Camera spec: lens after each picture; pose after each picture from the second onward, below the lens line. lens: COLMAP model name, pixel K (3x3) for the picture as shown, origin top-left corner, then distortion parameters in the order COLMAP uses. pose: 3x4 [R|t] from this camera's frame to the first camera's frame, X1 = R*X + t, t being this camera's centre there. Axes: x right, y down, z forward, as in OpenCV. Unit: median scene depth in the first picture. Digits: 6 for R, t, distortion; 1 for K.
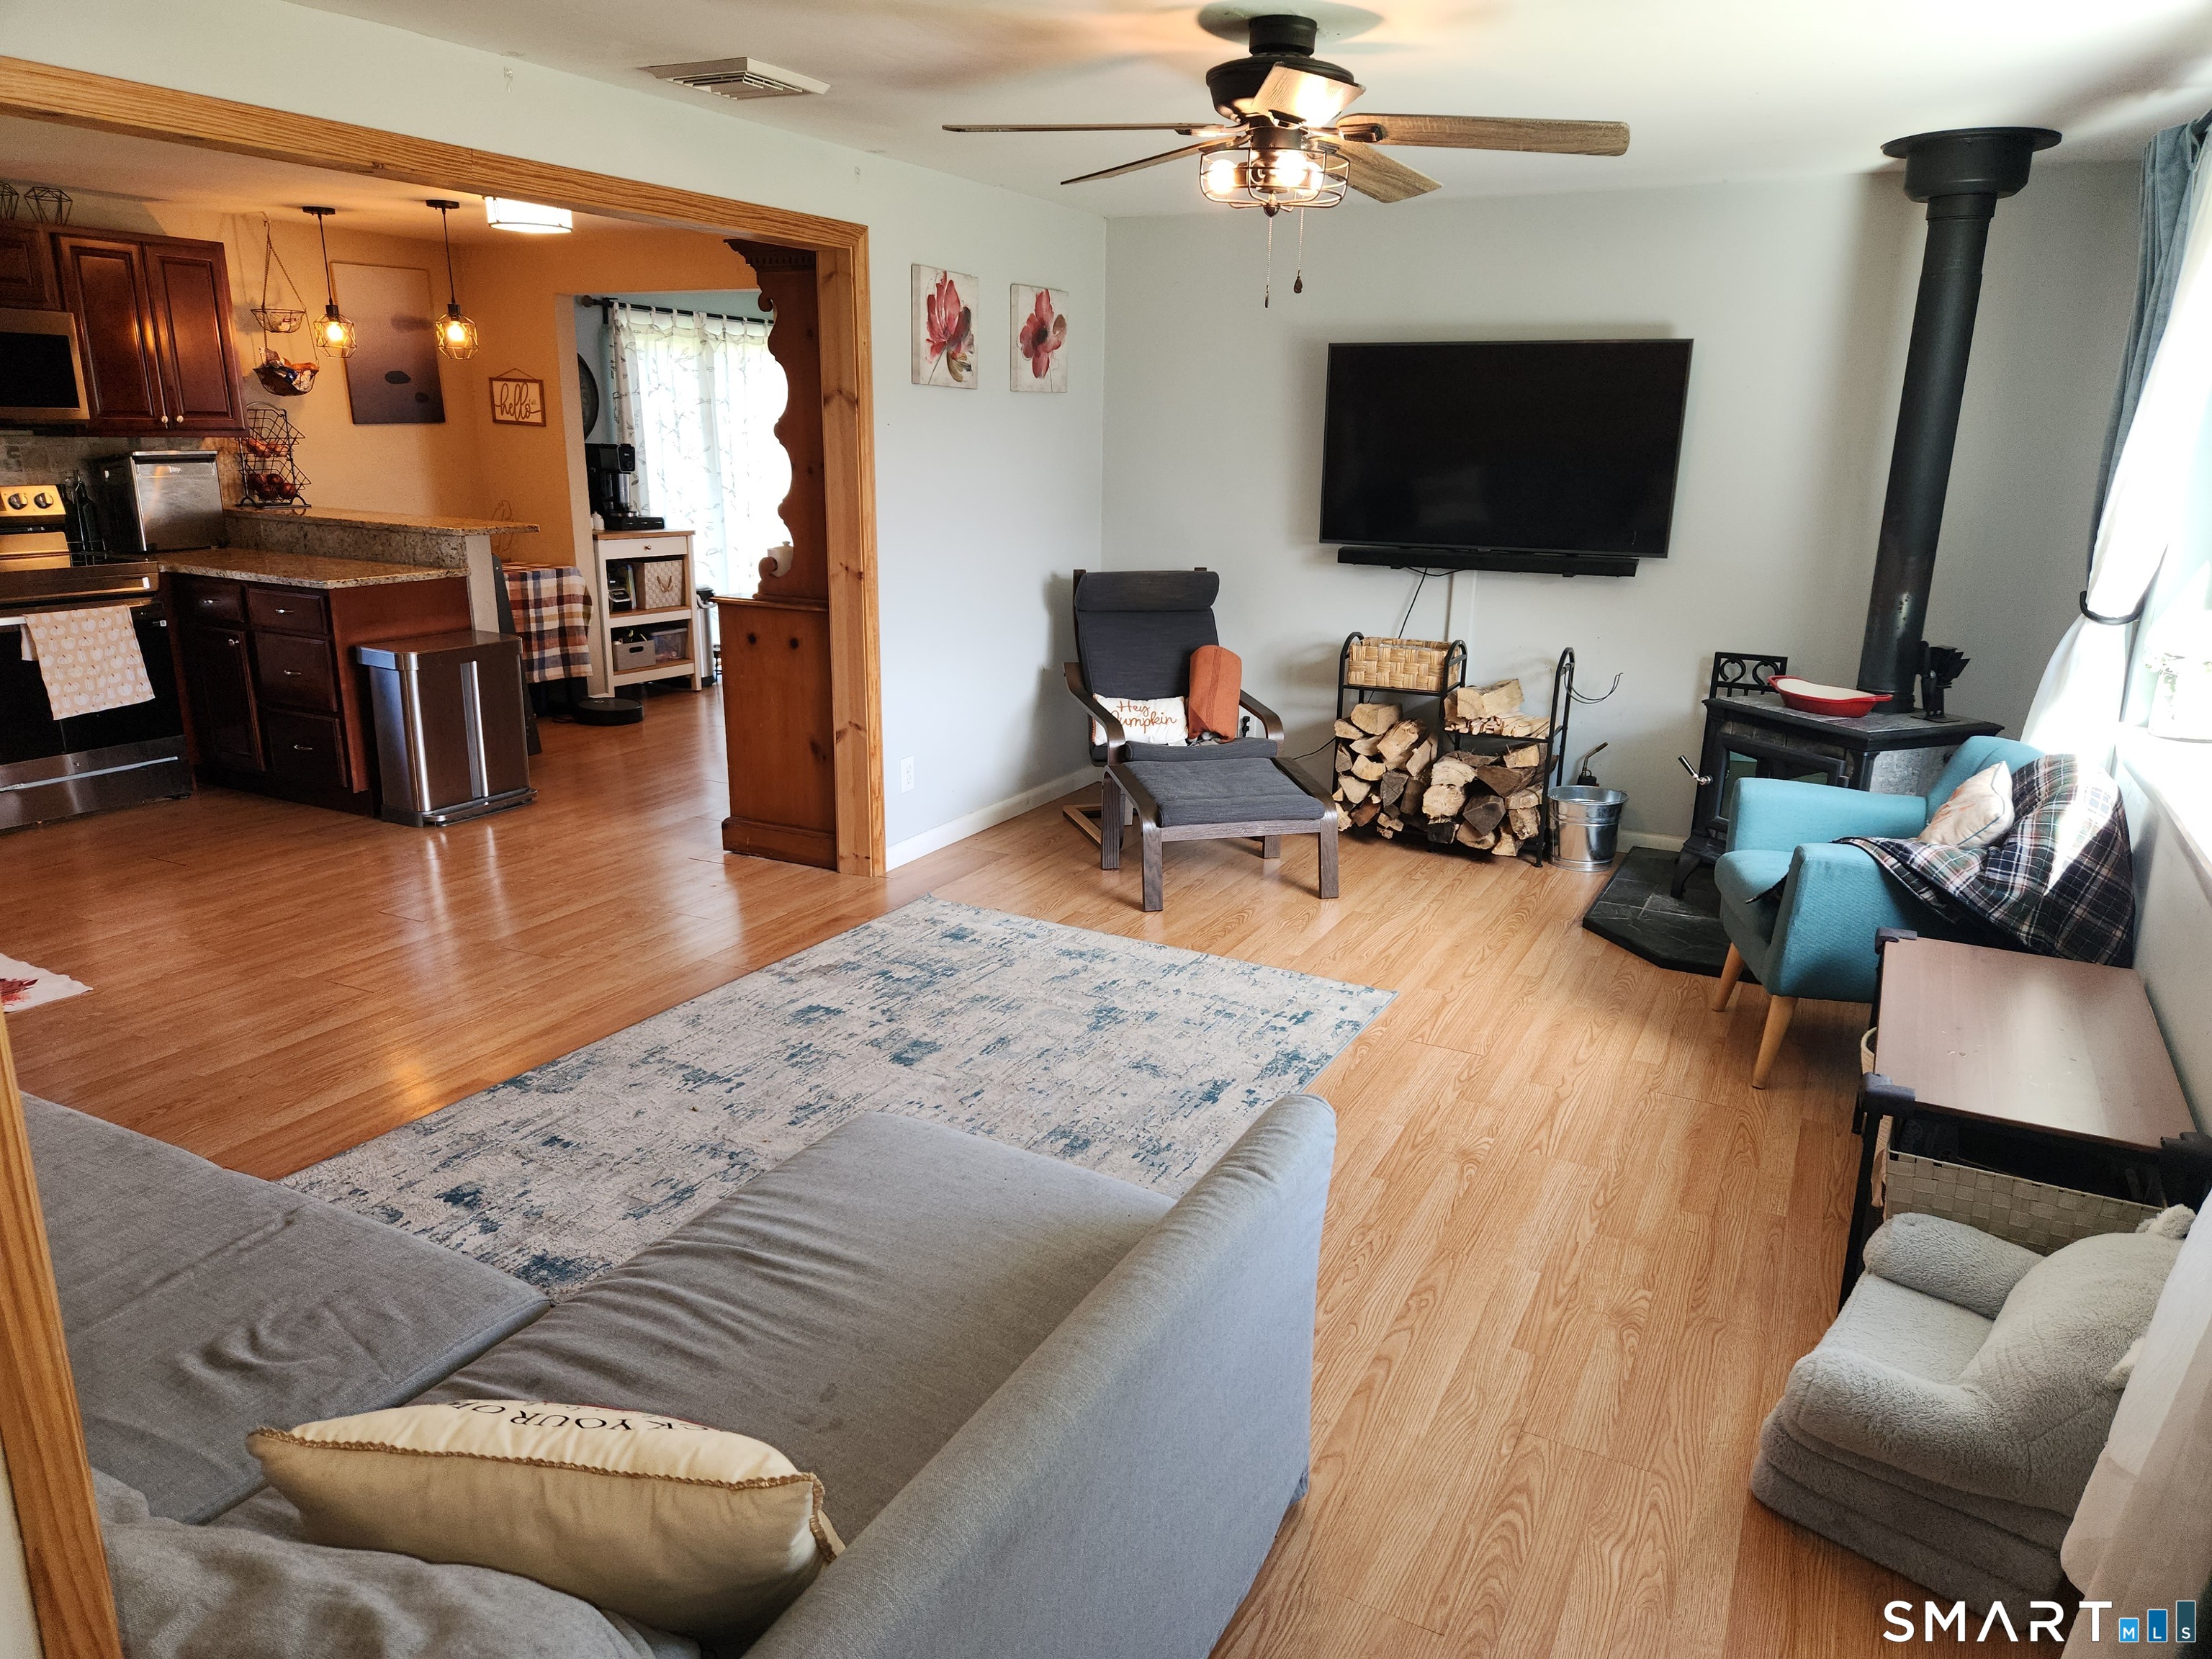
lens RADIAL K [[1477.2, 0, 1107.4], [0, 1477.2, 841.3], [0, 0, 1]] dist [0.069726, -0.051465]
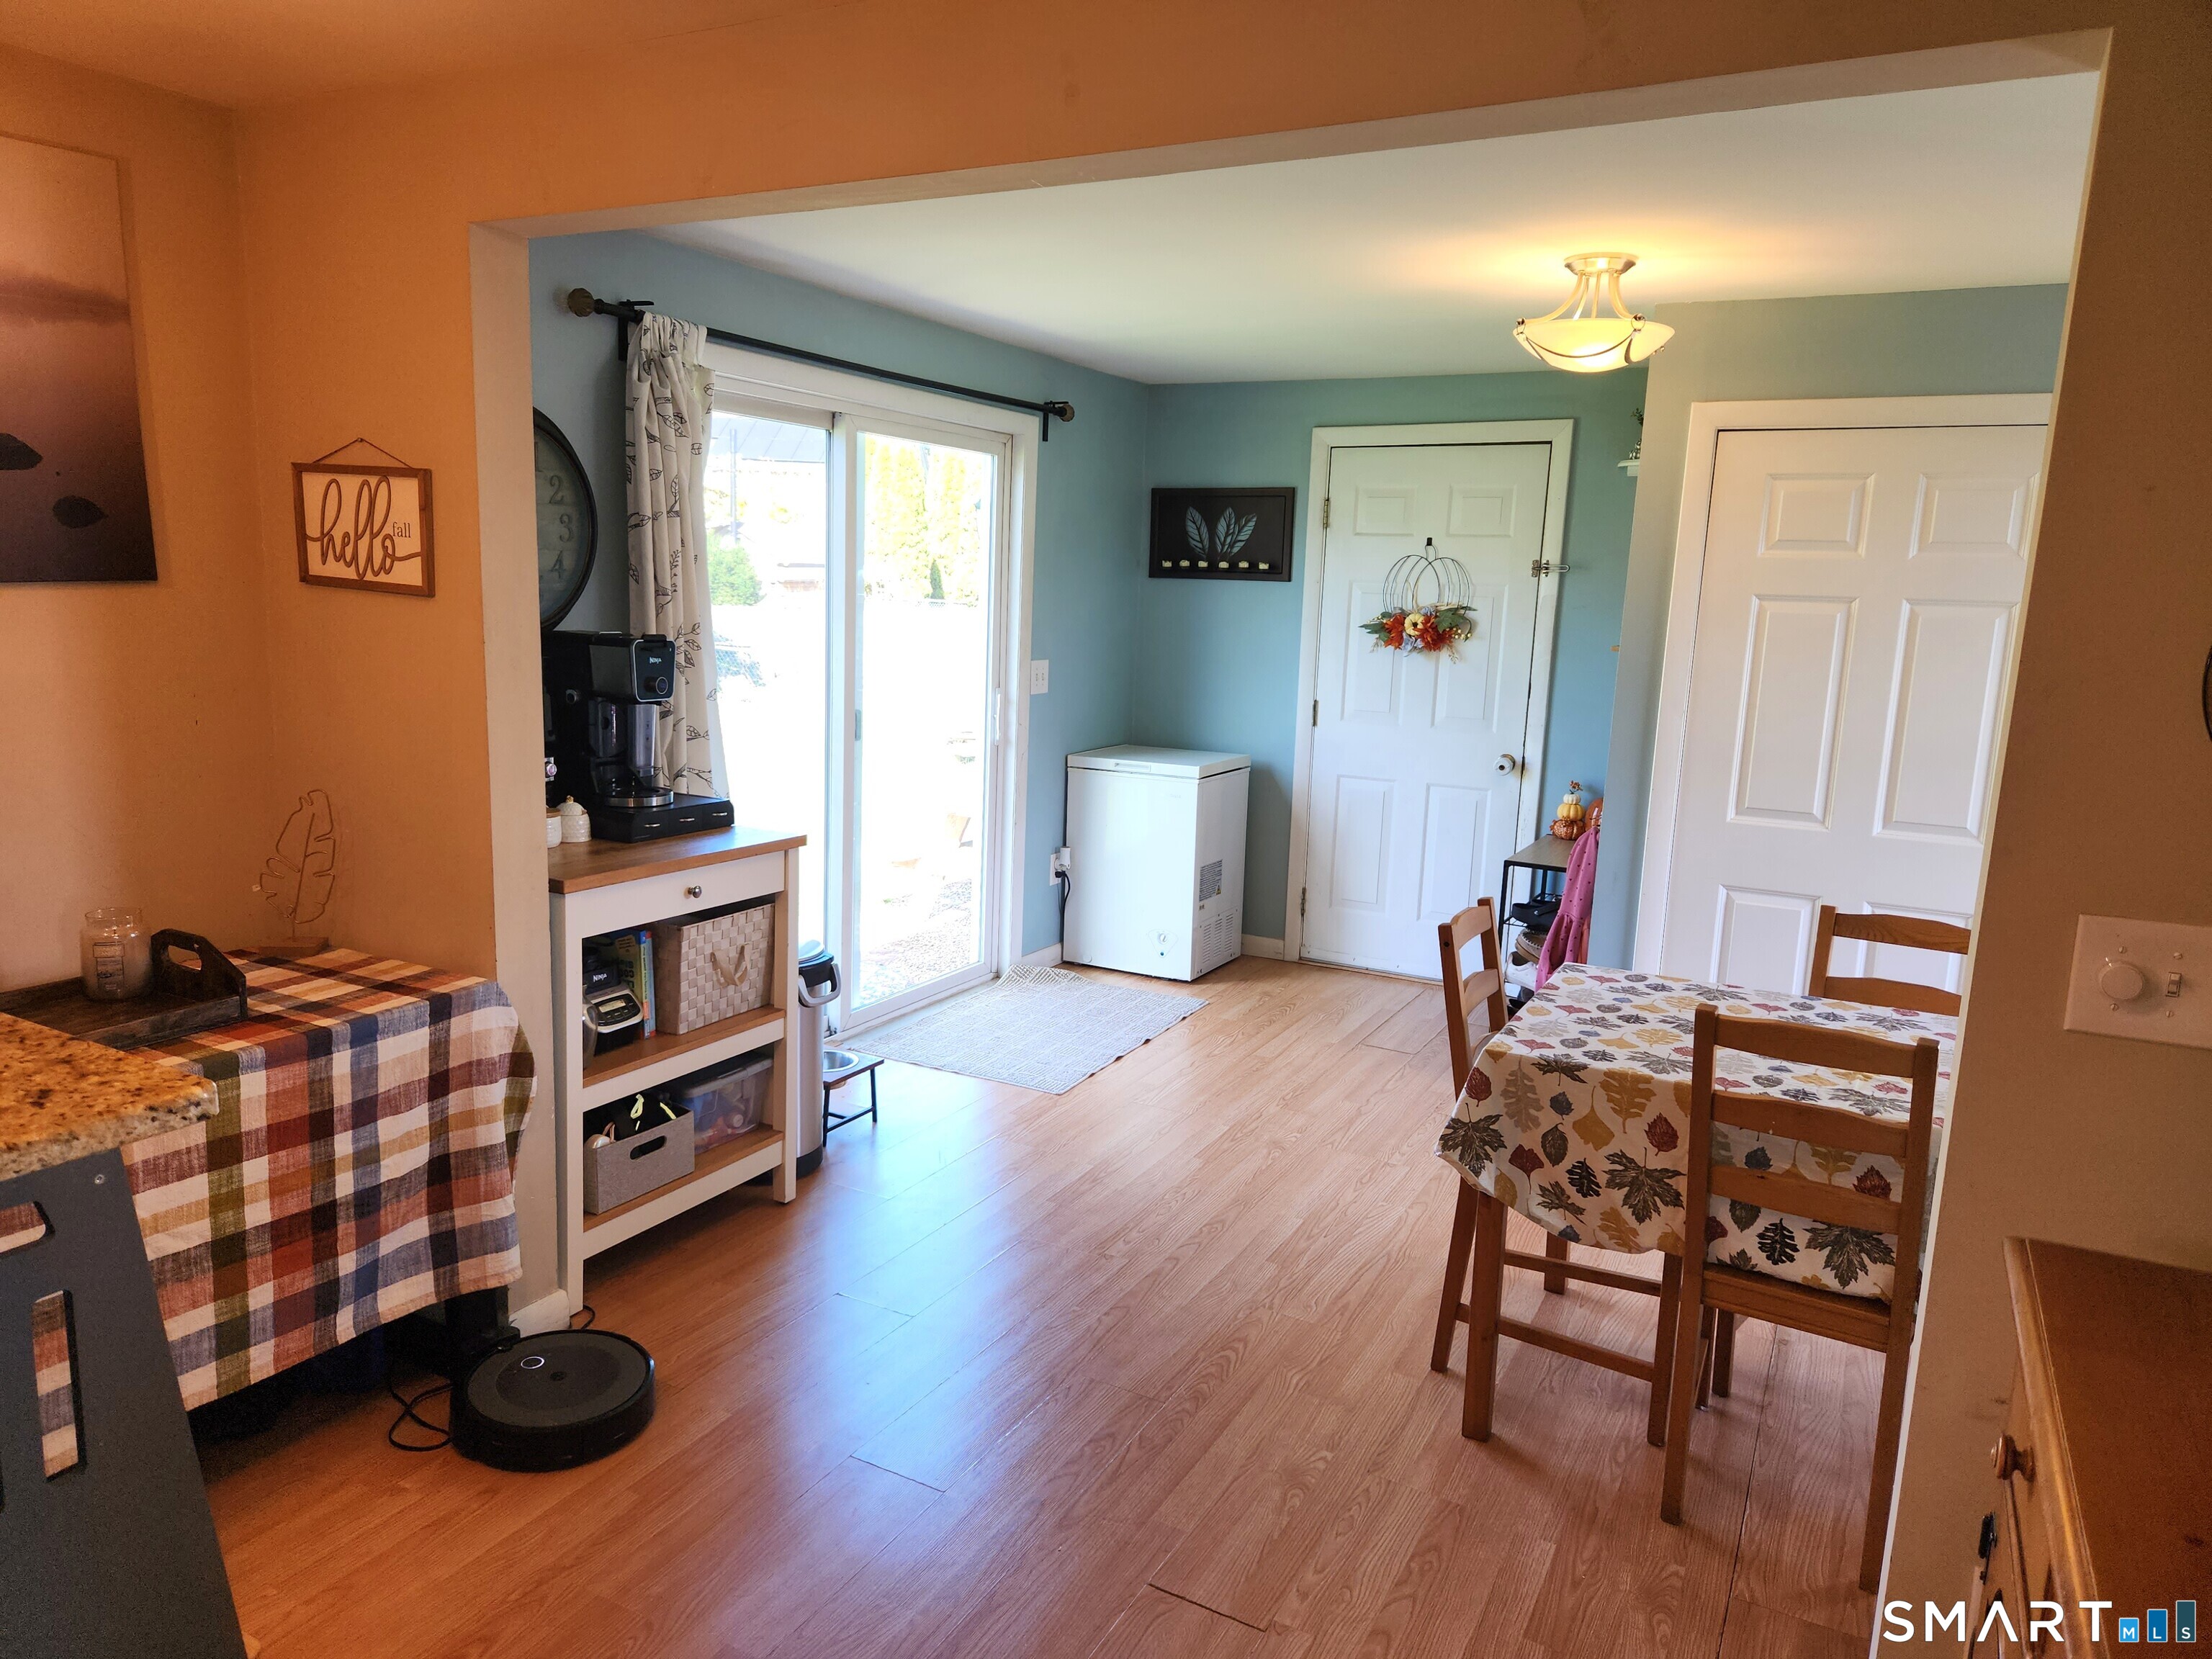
lens RADIAL K [[1477.2, 0, 1105.5], [0, 1477.2, 838.9], [0, 0, 1]] dist [0.069726, -0.051465]
pose [[0.999718, 0.023132, -0.005425, -0.208210], [-0.023540, 0.995301, -0.093923, -0.186876], [0.003227, 0.094024, 0.995565, 0.639486]]
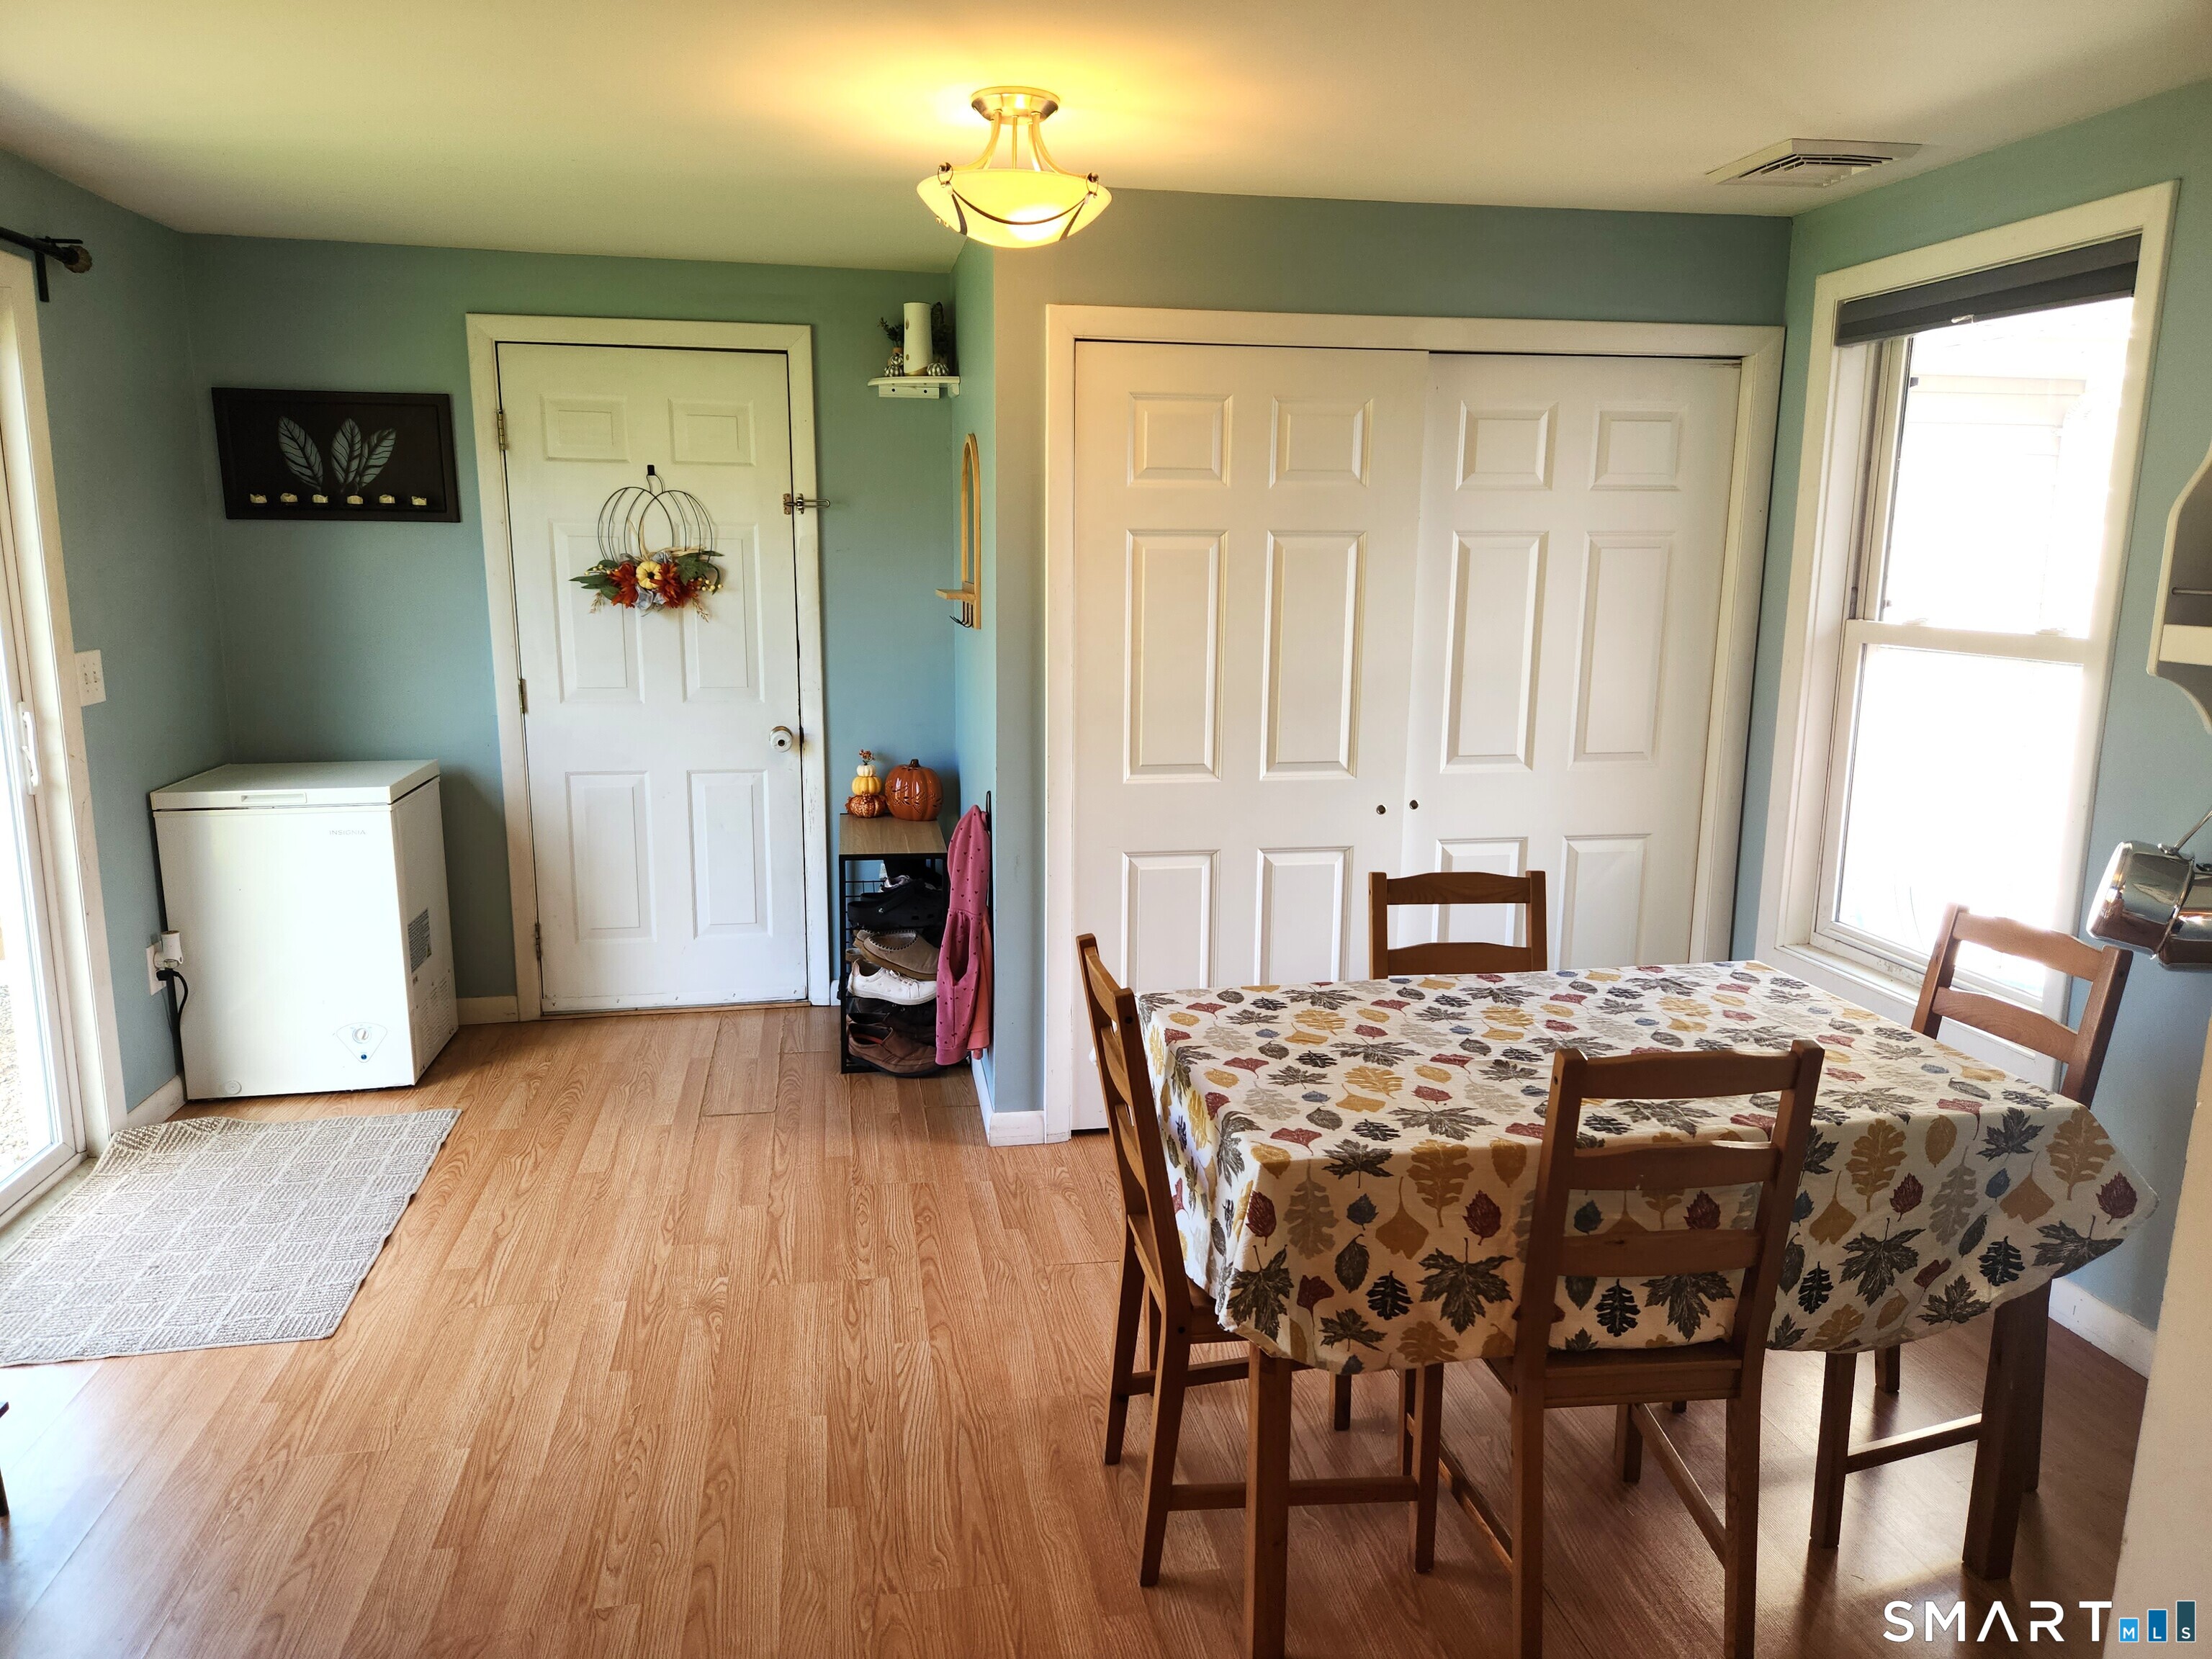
lens RADIAL K [[1477.2, 0, 1099.0], [0, 1477.2, 824.6], [0, 0, 1]] dist [0.069726, -0.051465]
pose [[0.792012, -0.119311, 0.598733, -0.284390], [0.163059, 0.986431, -0.019128, -0.228559], [-0.588326, 0.112779, 0.800720, 0.800699]]
